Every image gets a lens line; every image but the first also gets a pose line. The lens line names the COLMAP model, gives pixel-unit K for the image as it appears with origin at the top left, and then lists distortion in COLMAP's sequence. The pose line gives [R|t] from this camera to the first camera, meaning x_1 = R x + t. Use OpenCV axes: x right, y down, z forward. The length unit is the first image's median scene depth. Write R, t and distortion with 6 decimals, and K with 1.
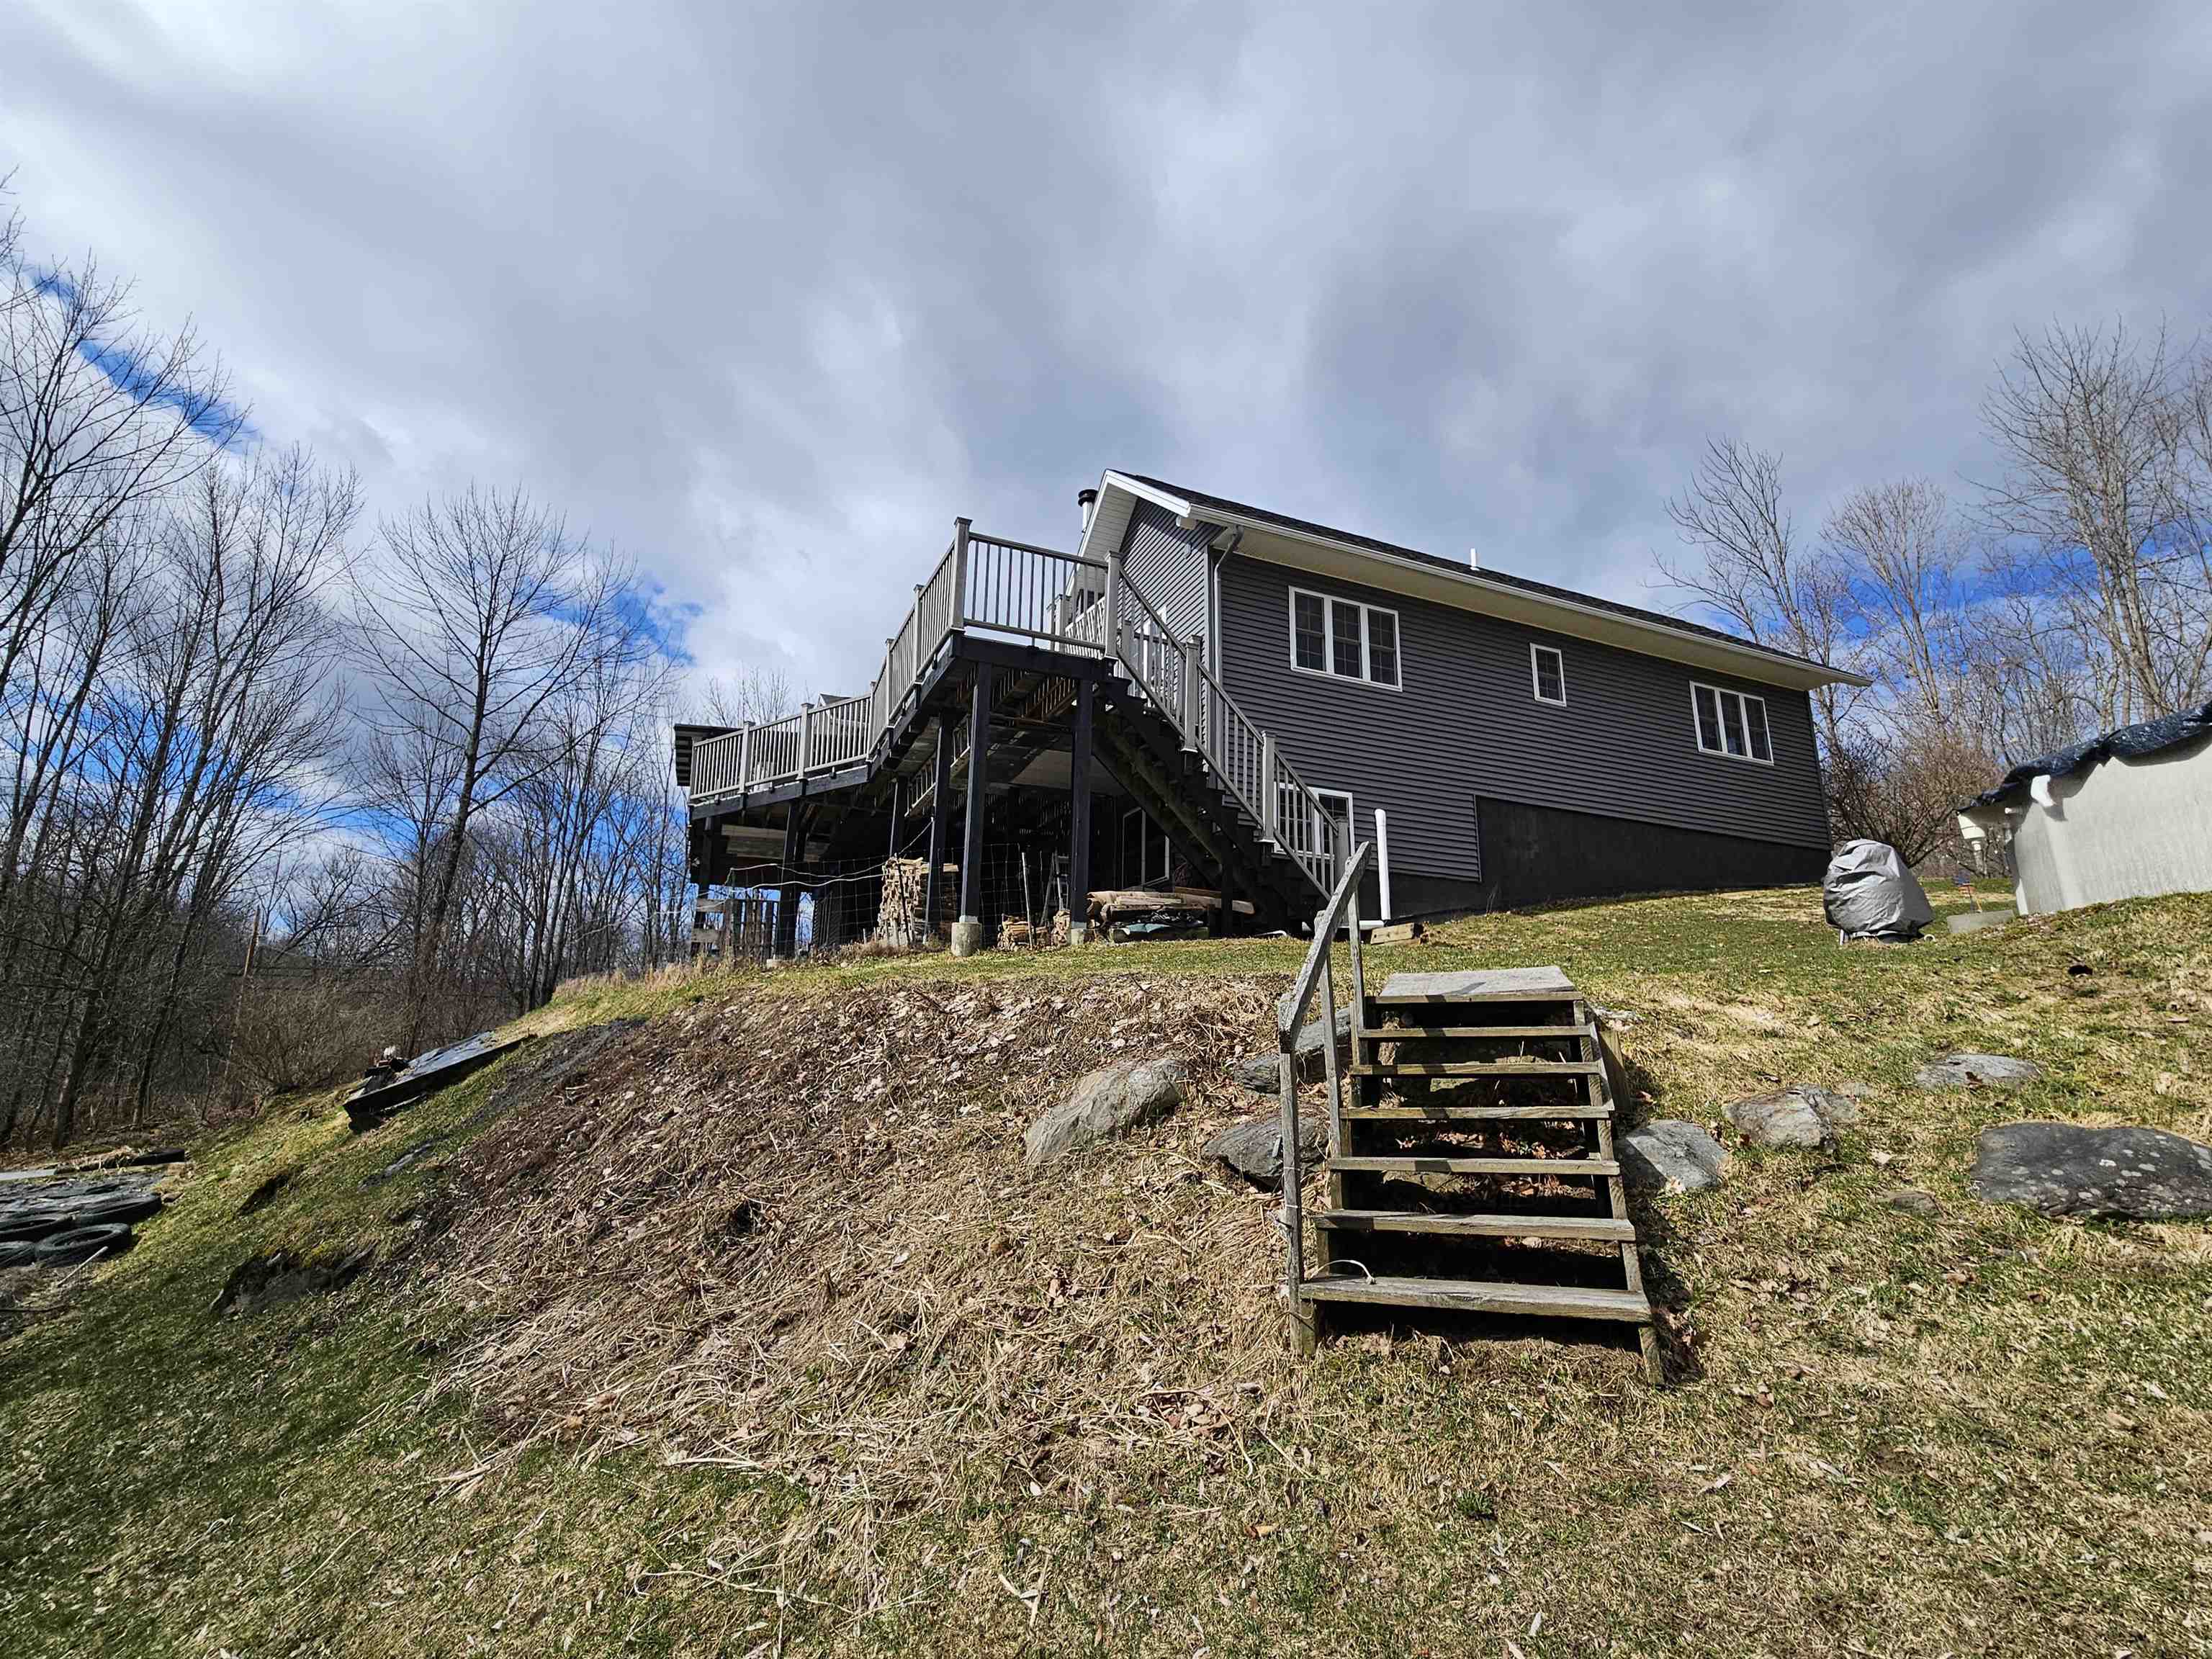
lens RADIAL K [[976.3, 0, 1099.7], [0, 976.3, 801.8], [0, 0, 1]] dist [-0.001365, 0.001623]
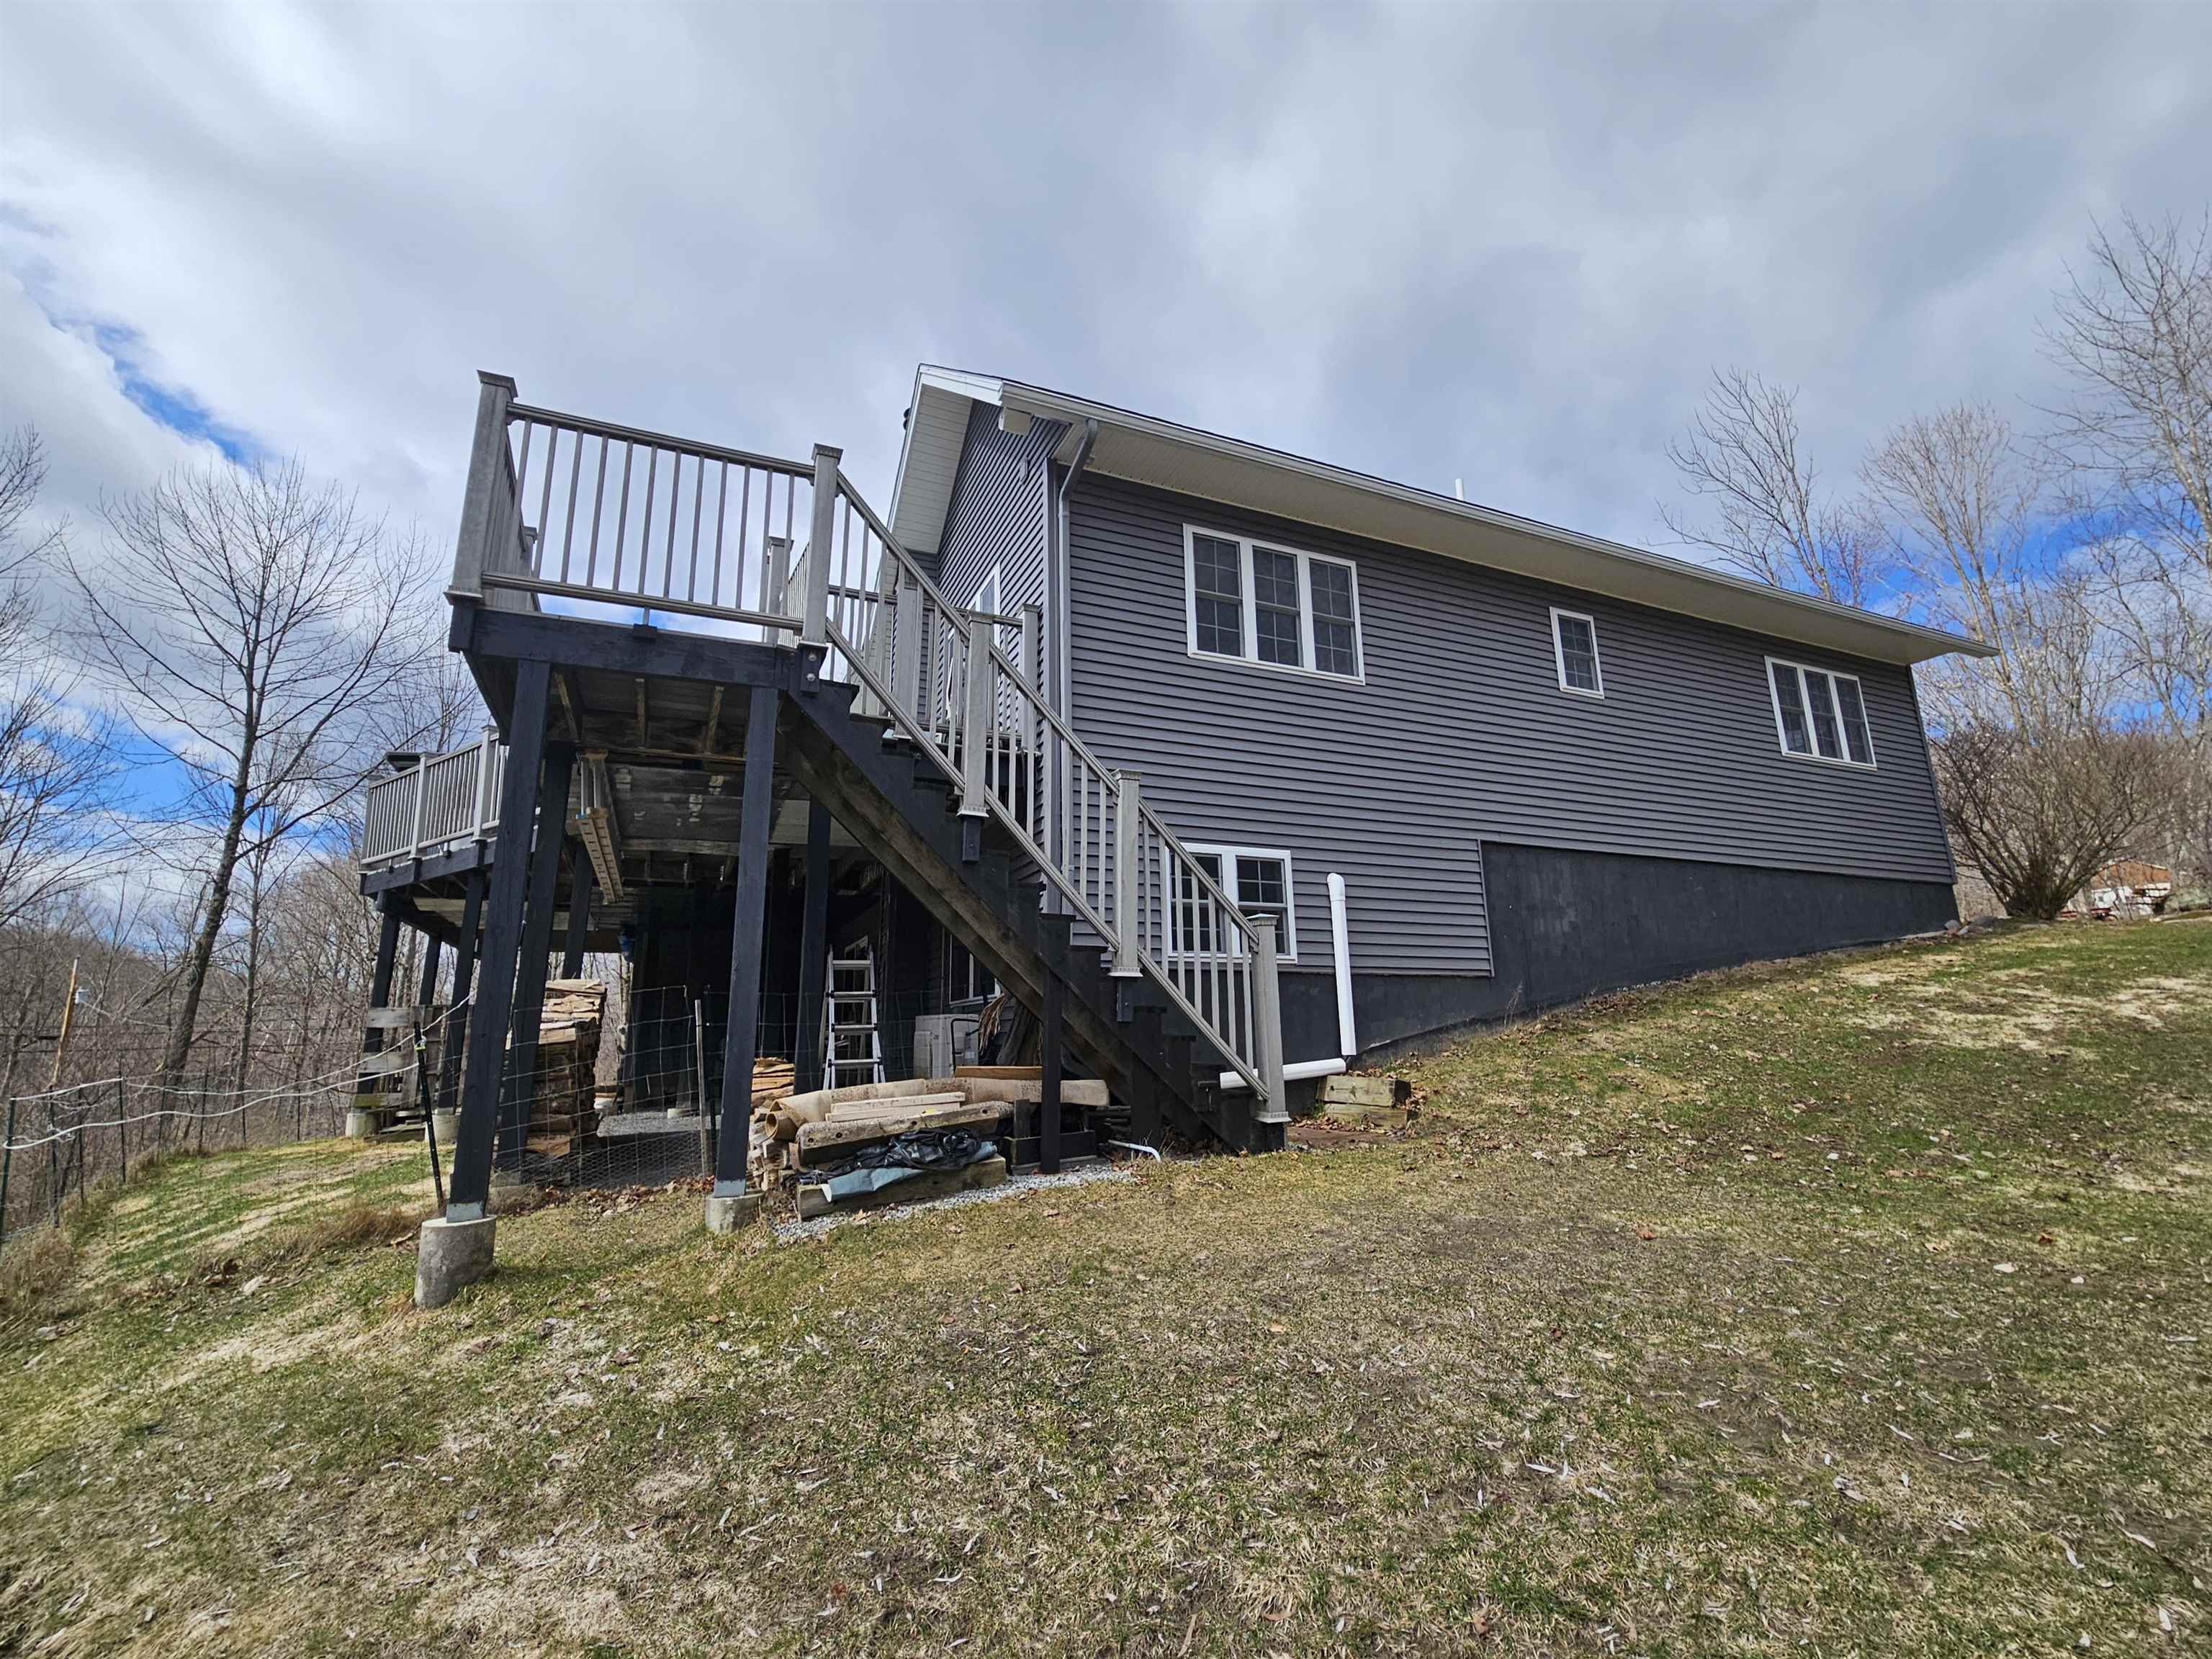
lens RADIAL K [[976.3, 0, 1102.2], [0, 976.3, 808.6], [0, 0, 1]] dist [-0.001365, 0.001623]
pose [[0.998982, -0.032396, 0.031387, 0.114738], [0.031829, 0.999324, 0.018401, -0.049325], [-0.031962, -0.017383, 0.999338, 0.364118]]
